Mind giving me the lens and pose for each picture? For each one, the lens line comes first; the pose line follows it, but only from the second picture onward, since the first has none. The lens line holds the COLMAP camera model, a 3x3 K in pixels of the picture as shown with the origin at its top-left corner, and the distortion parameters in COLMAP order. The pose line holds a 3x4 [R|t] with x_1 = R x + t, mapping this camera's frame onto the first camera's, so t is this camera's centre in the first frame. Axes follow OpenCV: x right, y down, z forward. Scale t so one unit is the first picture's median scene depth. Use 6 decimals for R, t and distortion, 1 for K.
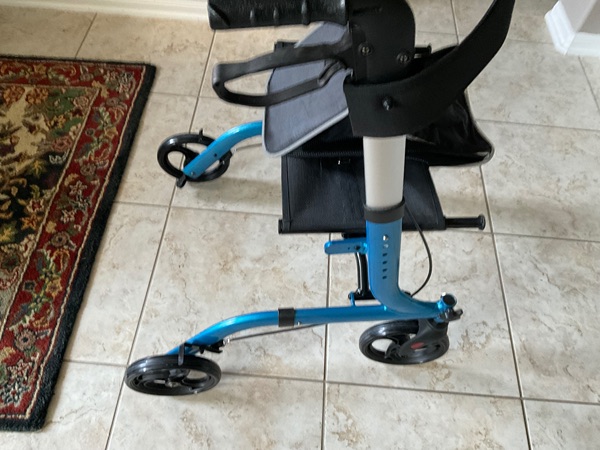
lens RADIAL K [[501.7, 0, 302.2], [0, 501.7, 223.8], [0, 0, 1]] dist [0.068292, -0.126568]
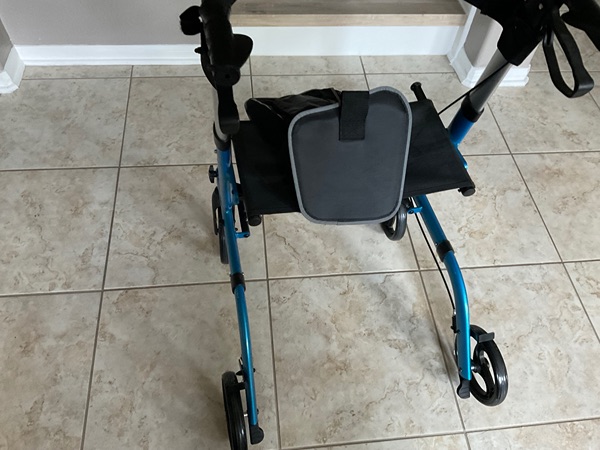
lens RADIAL K [[501.7, 0, 301.5], [0, 501.7, 221.2], [0, 0, 1]] dist [0.068292, -0.126568]
pose [[-0.168792, -0.834351, 0.524755, -0.420482], [0.771506, 0.219498, 0.597159, -0.634369], [-0.613423, 0.505647, 0.606658, 0.301809]]
